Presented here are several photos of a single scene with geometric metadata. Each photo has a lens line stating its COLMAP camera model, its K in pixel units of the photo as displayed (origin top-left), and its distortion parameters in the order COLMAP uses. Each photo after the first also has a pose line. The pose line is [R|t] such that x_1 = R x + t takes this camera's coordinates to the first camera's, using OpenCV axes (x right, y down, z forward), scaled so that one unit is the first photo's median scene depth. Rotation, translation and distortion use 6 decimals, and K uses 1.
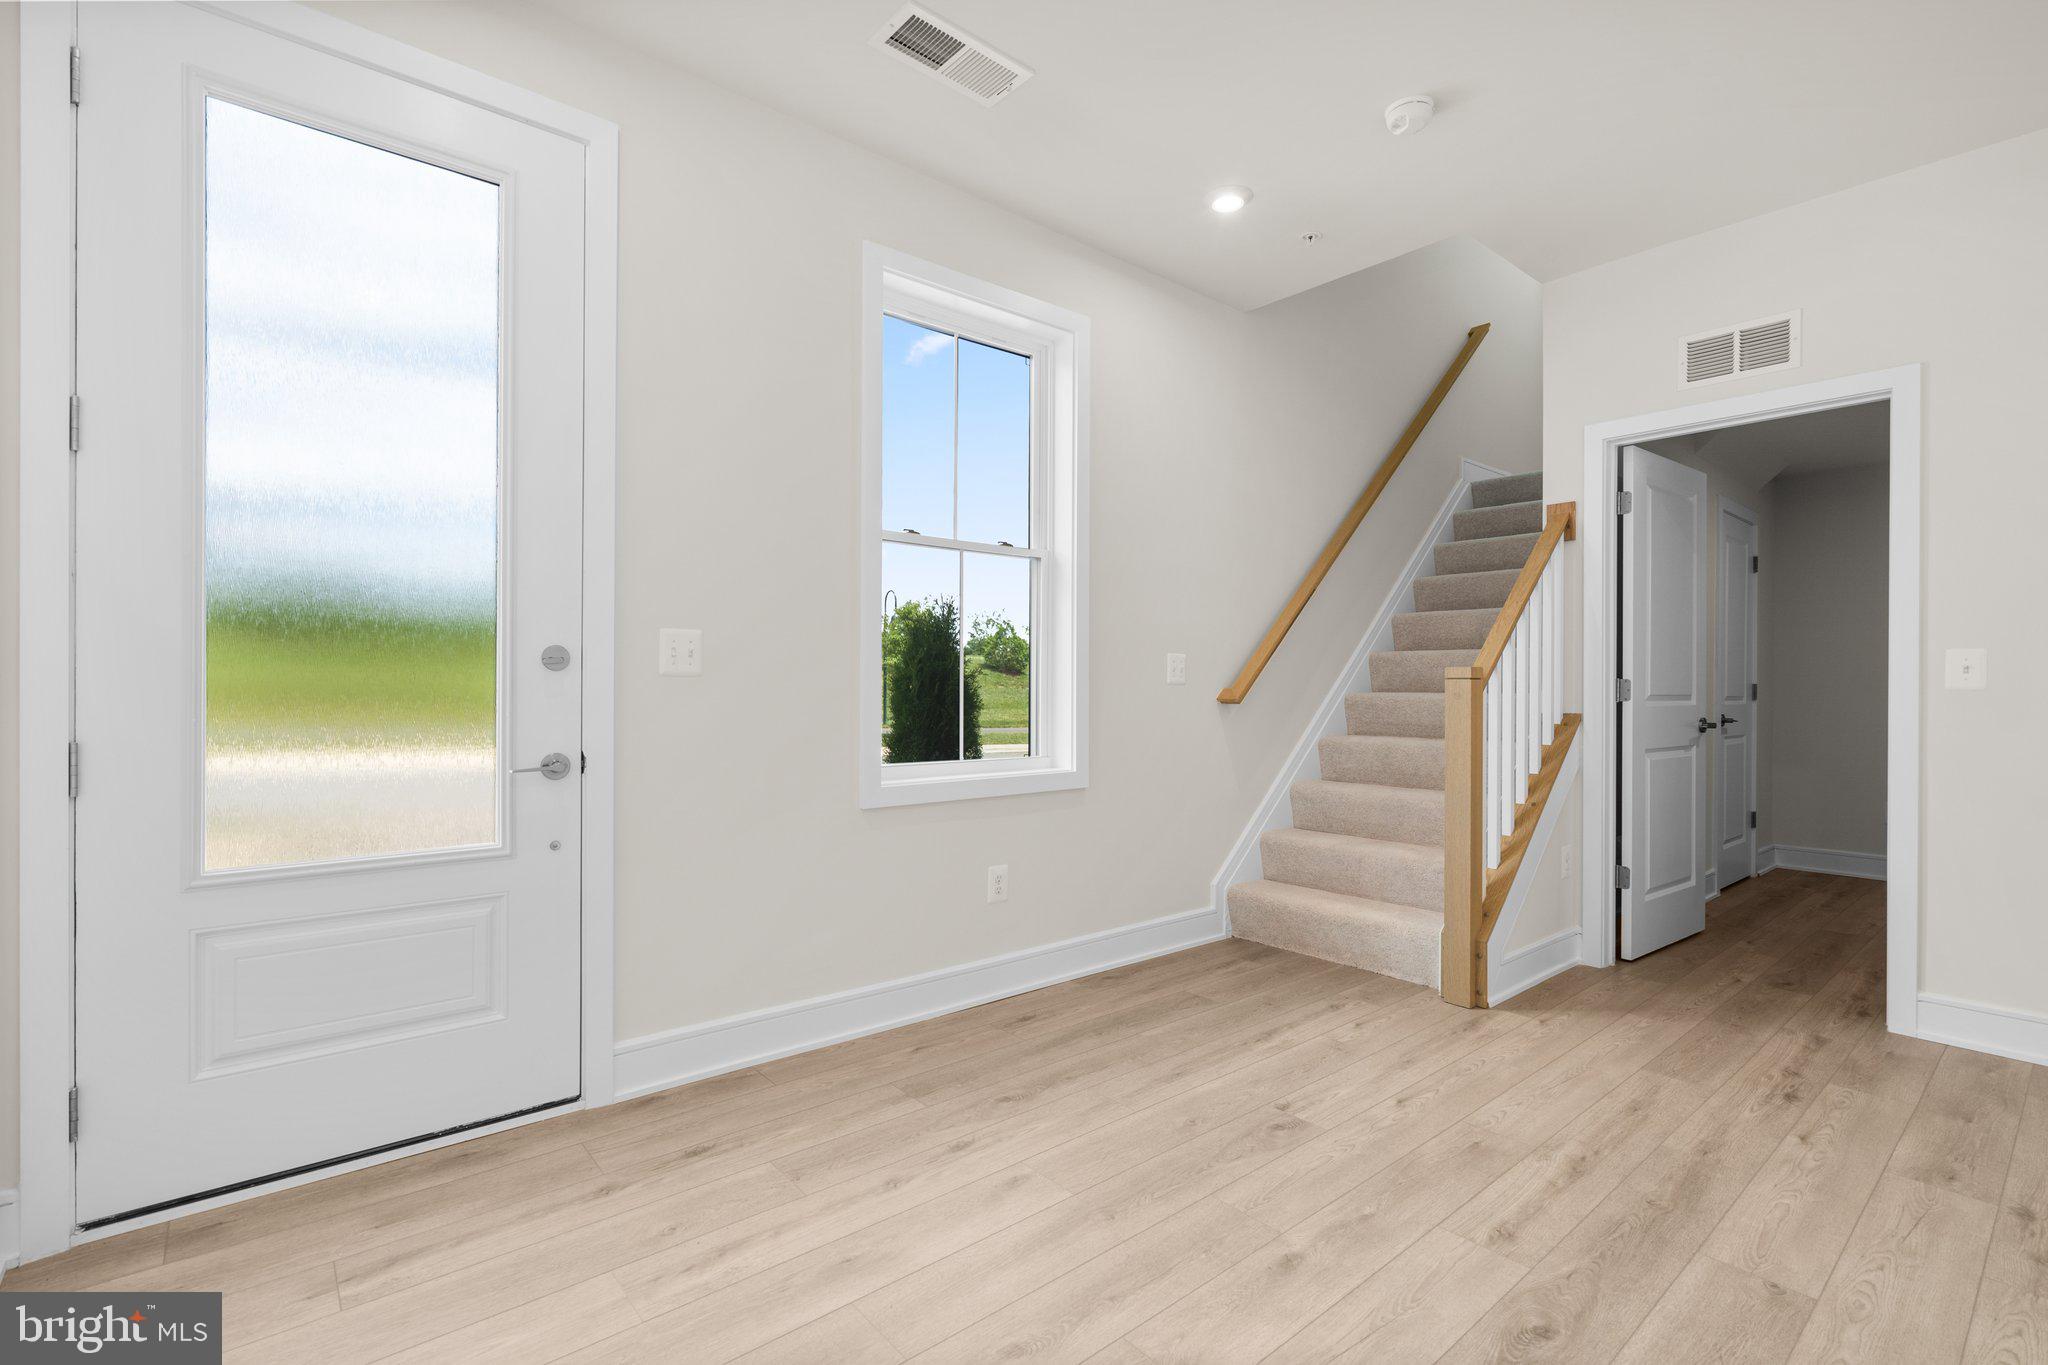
lens RADIAL K [[931.4, 0, 1016.7], [0, 931.4, 689.1], [0, 0, 1]] dist [-0.000122, 0.001309]
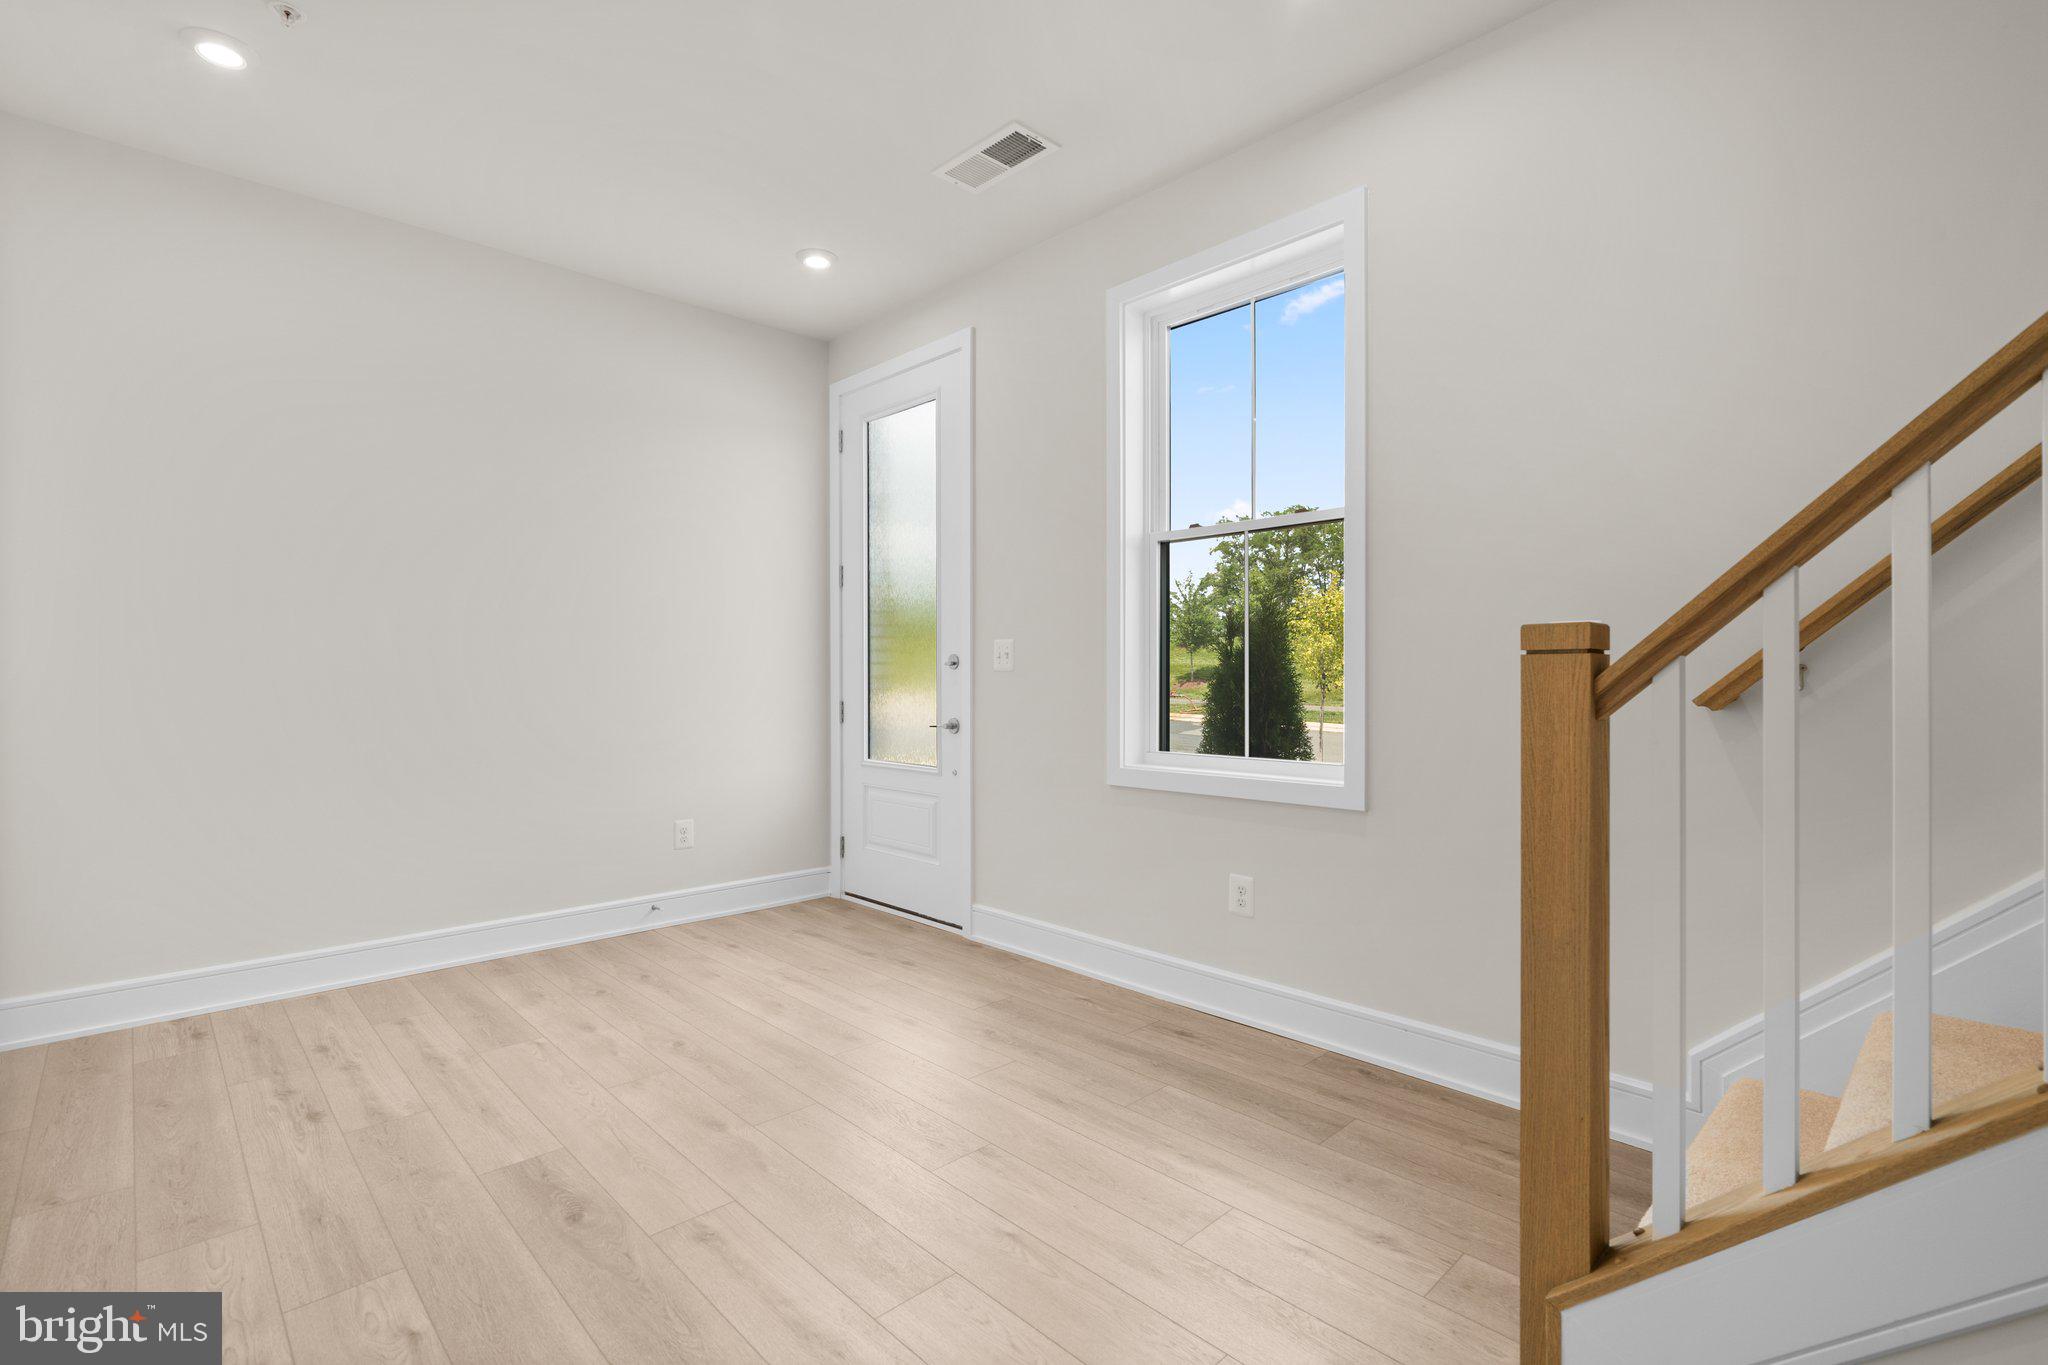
lens RADIAL K [[931.4, 0, 1016.7], [0, 931.4, 689.1], [0, 0, 1]] dist [-0.000122, 0.001309]
pose [[0.070482, 0.006058, -0.997495, 1.177284], [-0.004269, 0.999974, 0.005772, 0.005408], [0.997504, 0.003851, 0.070506, 0.974427]]
